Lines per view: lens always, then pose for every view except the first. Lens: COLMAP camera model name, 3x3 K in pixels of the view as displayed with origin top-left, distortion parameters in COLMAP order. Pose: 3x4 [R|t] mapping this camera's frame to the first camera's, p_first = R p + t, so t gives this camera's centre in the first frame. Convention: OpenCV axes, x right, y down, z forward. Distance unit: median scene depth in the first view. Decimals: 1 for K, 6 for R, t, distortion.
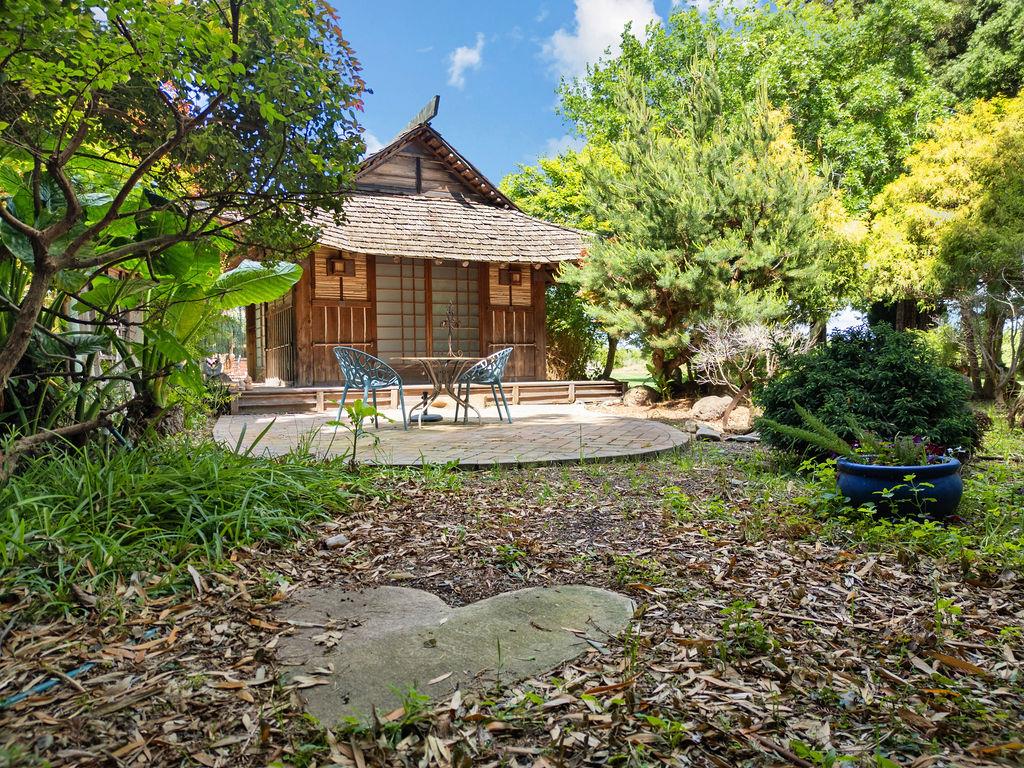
lens RADIAL K [[711.6, 0, 507.6], [0, 711.6, 383.3], [0, 0, 1]] dist [0.063284, -0.054877]
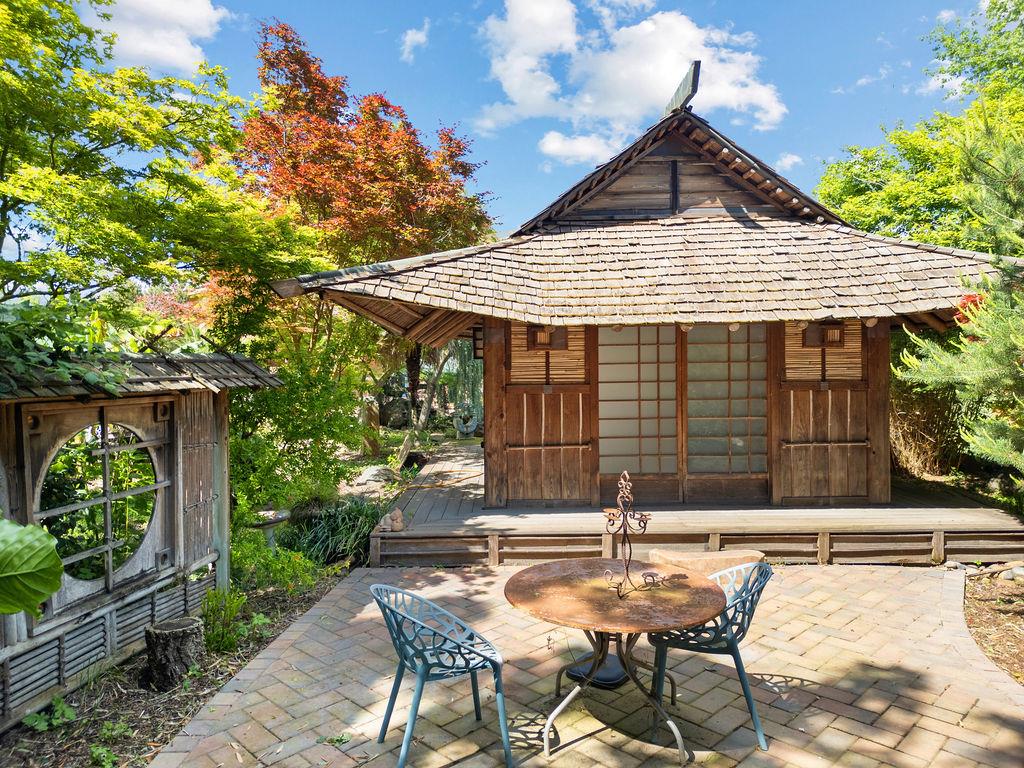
lens RADIAL K [[711.6, 0, 507.6], [0, 711.6, 383.3], [0, 0, 1]] dist [0.063284, -0.054877]
pose [[0.895188, 0.013575, -0.445483, 0.038579], [-0.010895, 0.999904, 0.008576, -0.113835], [0.445556, -0.002823, 0.895249, 0.336140]]
